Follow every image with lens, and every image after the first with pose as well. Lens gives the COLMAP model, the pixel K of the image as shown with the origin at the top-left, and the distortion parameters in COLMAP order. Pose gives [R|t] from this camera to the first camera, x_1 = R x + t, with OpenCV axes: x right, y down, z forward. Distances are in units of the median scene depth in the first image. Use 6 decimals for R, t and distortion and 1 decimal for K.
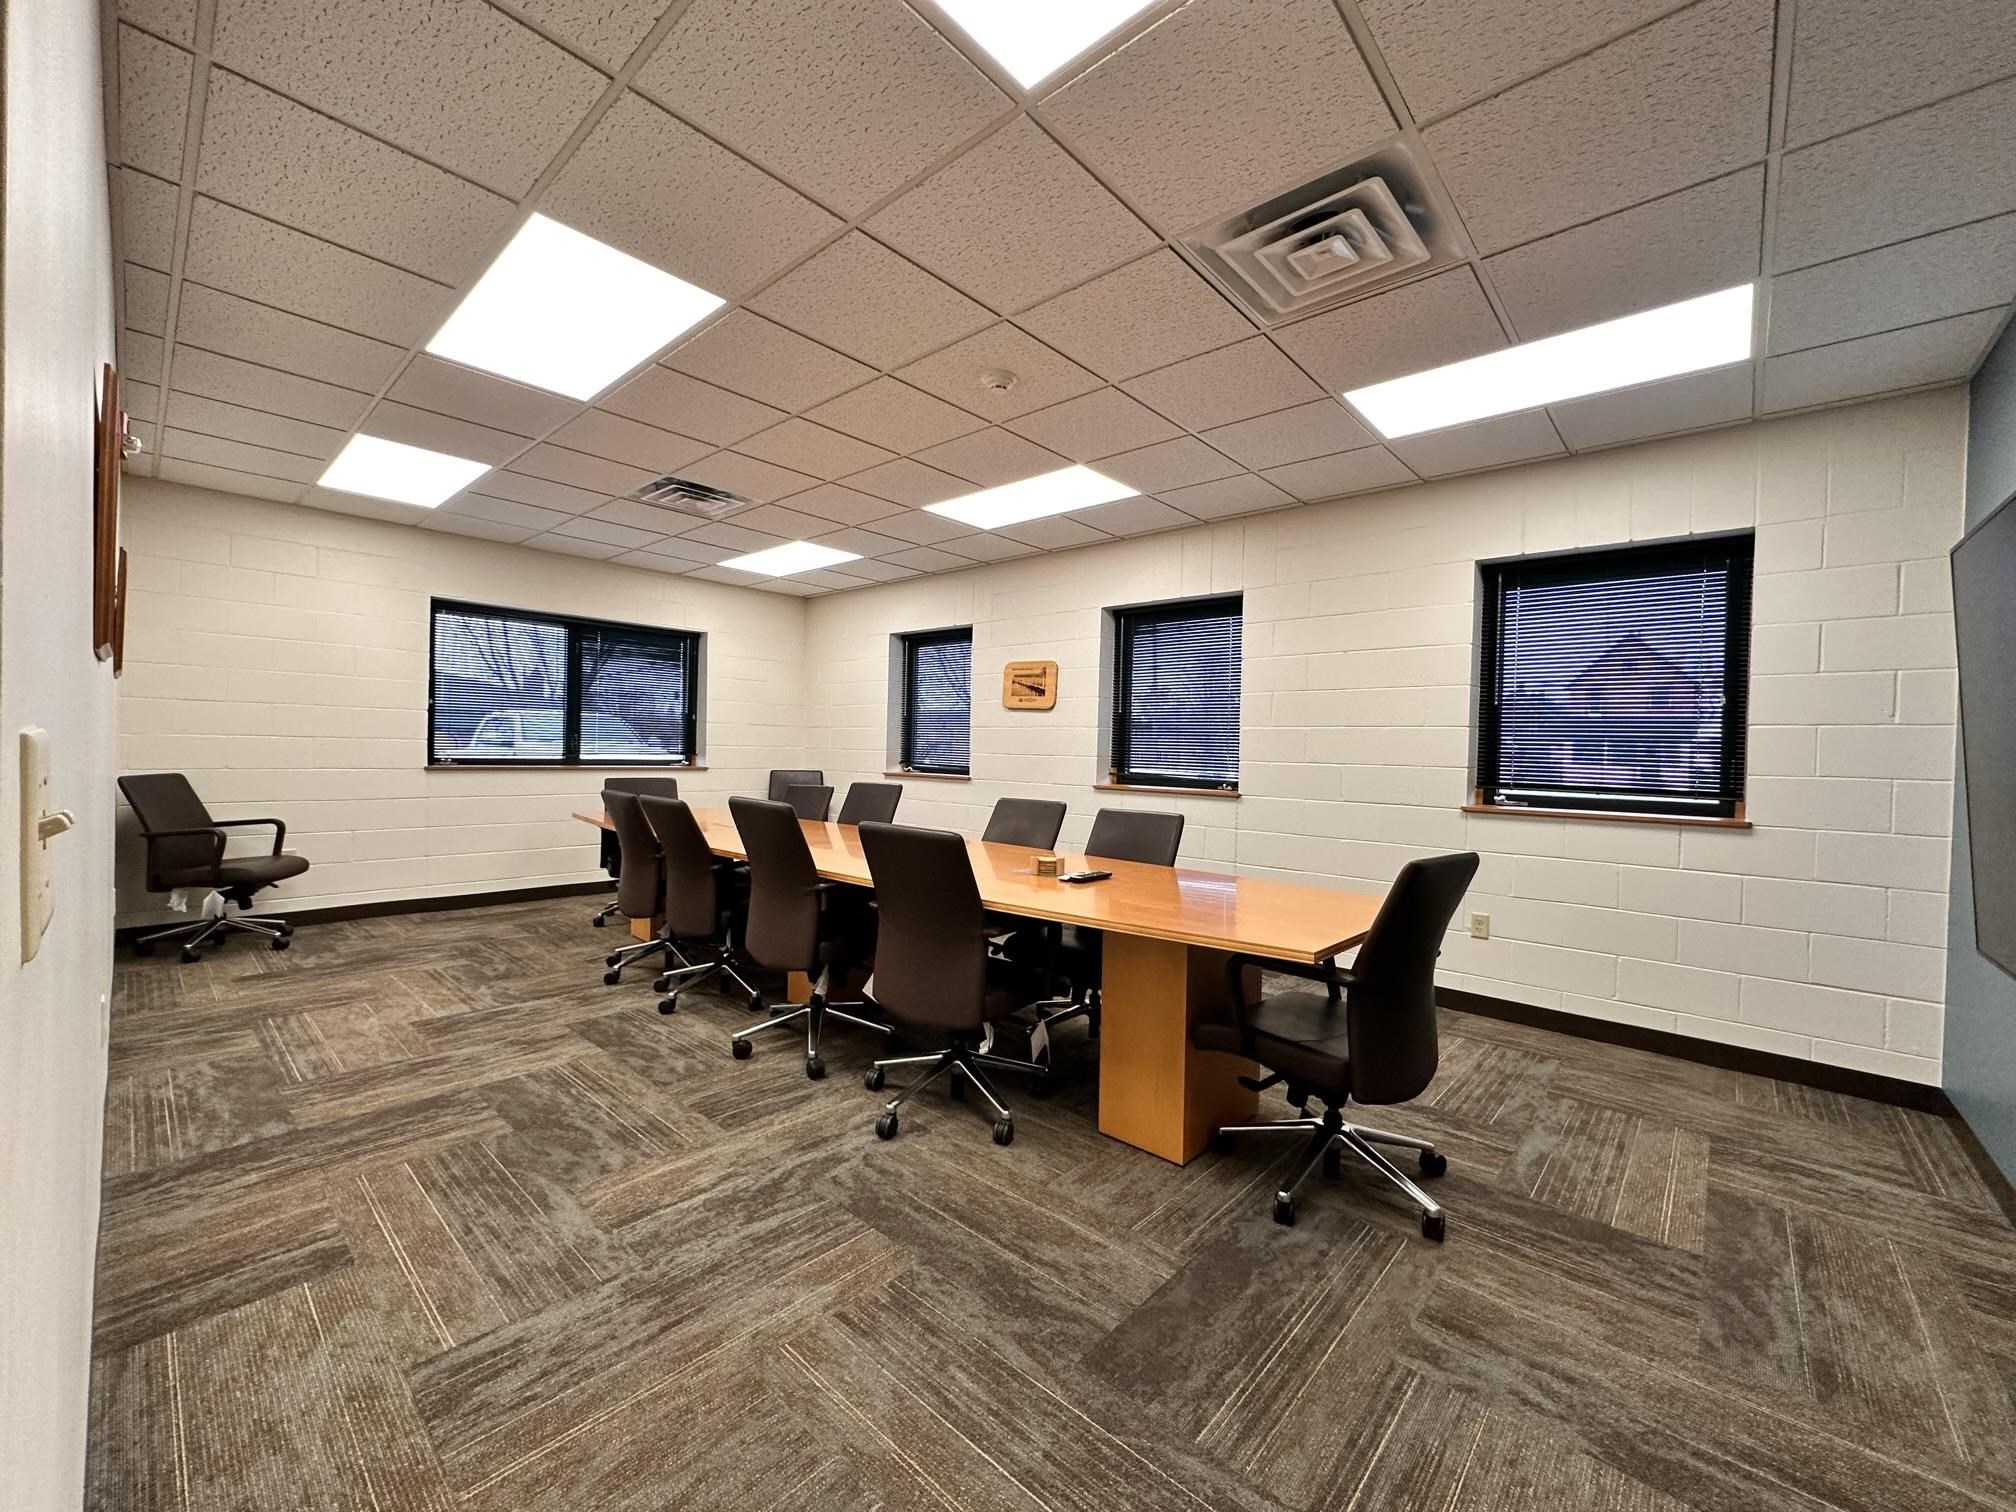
lens RADIAL K [[795.6, 0, 1009.8], [0, 795.6, 759.9], [0, 0, 1]] dist [-0.006053, 0.001361]
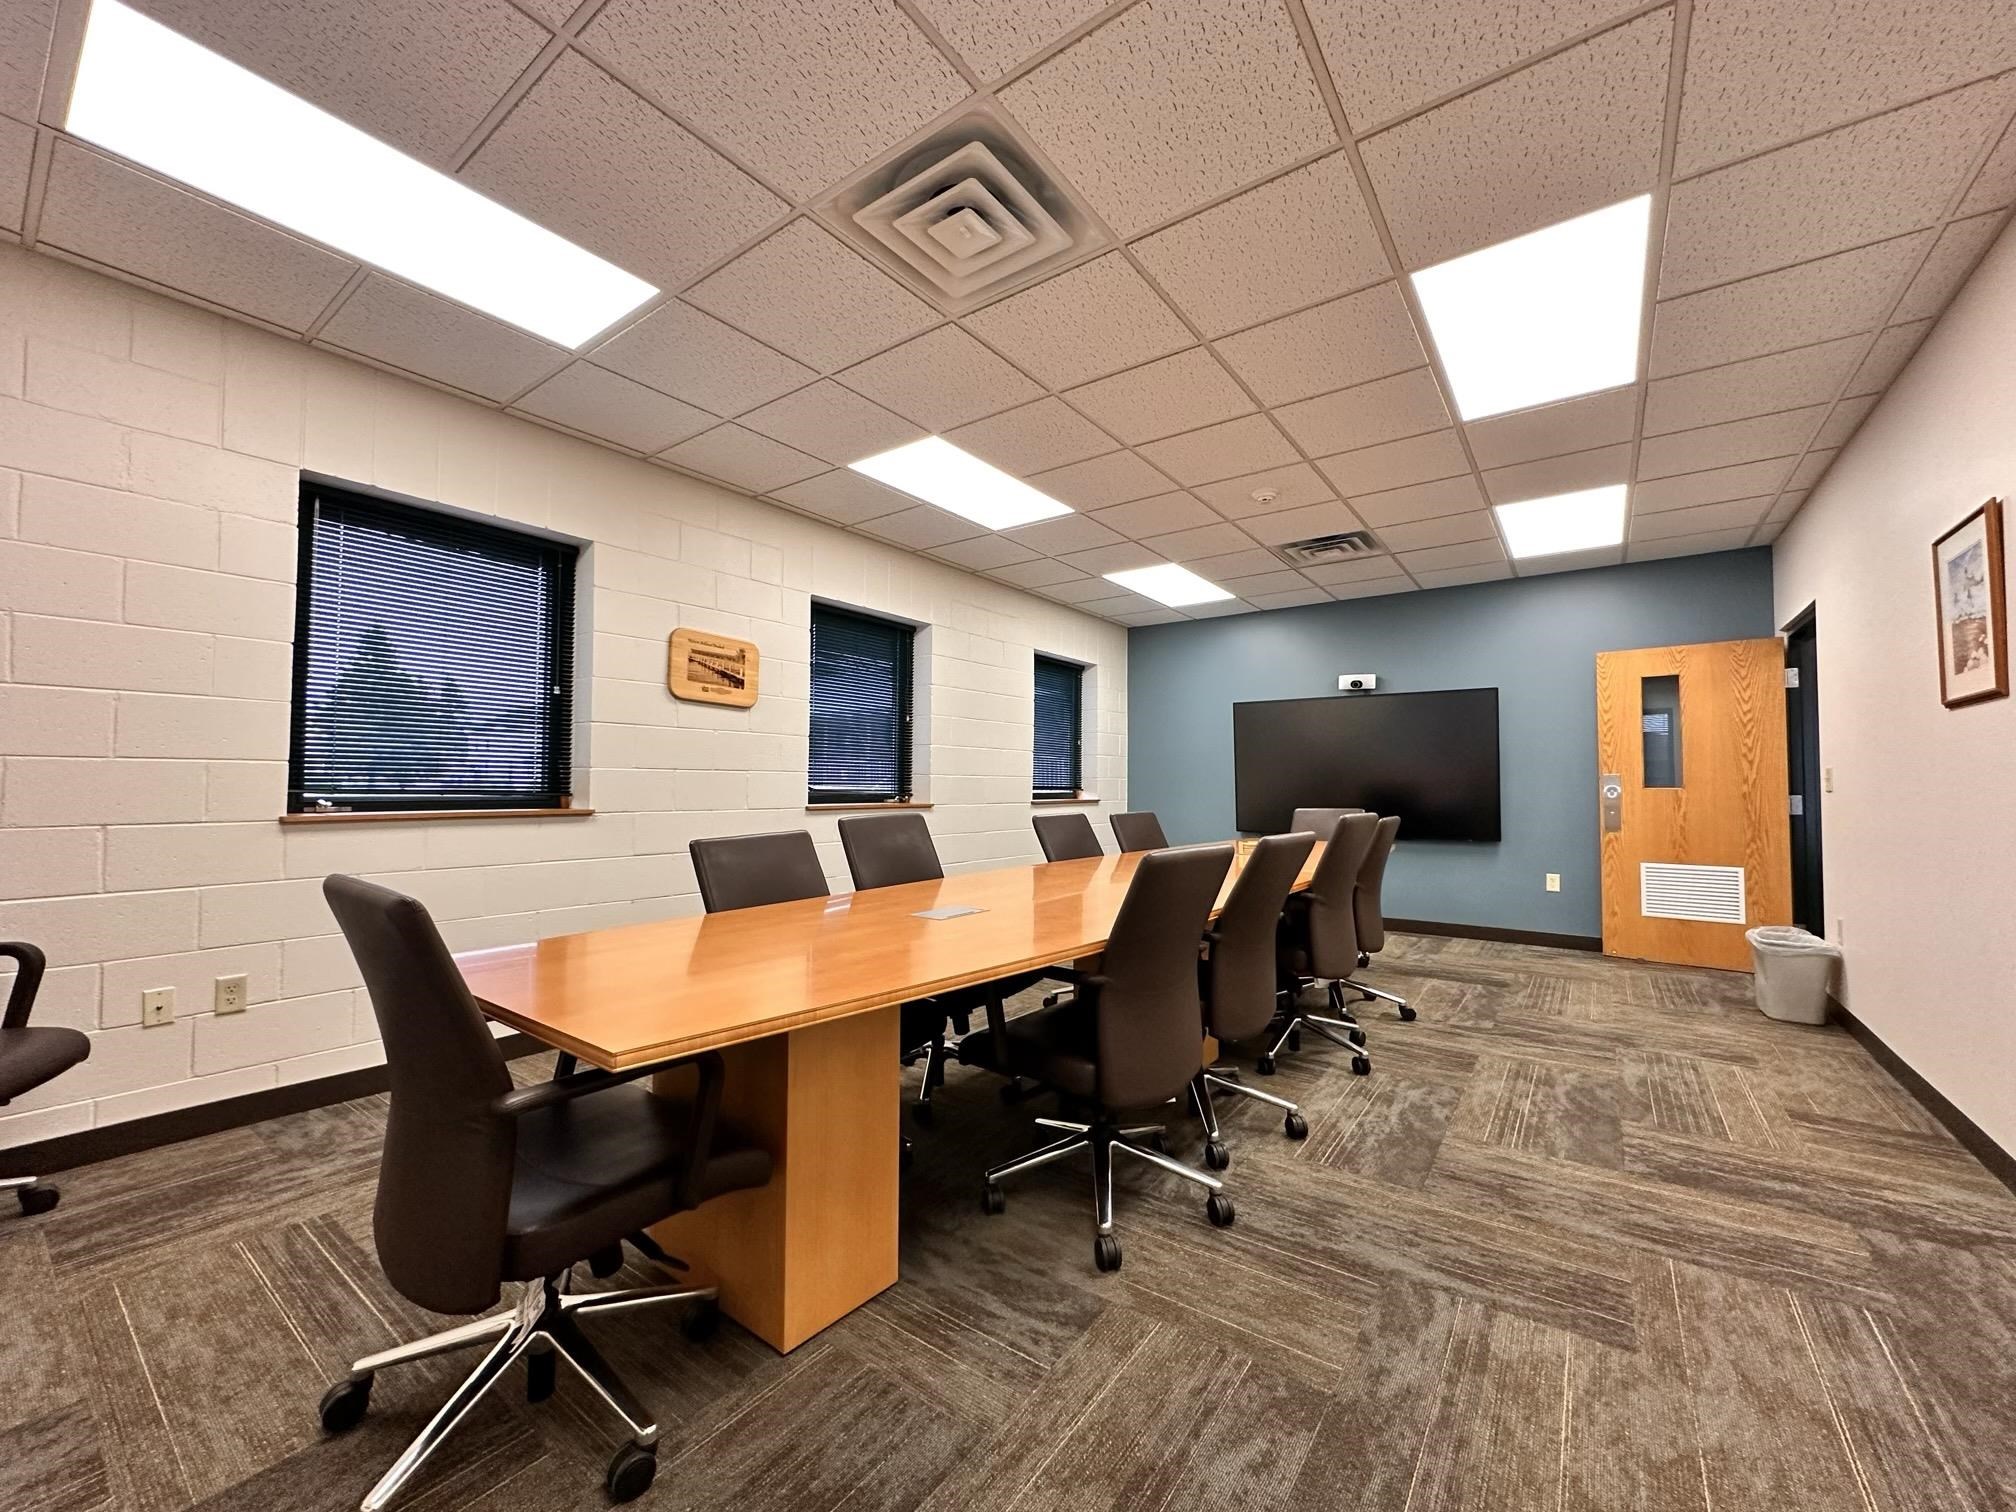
lens RADIAL K [[795.6, 0, 1008.5], [0, 795.6, 758.2], [0, 0, 1]] dist [-0.006053, 0.001361]
pose [[-0.089342, 0.009849, 0.995952, -1.466672], [0.008502, 0.999922, -0.009126, -0.018024], [-0.995965, 0.007652, -0.089418, 1.732095]]
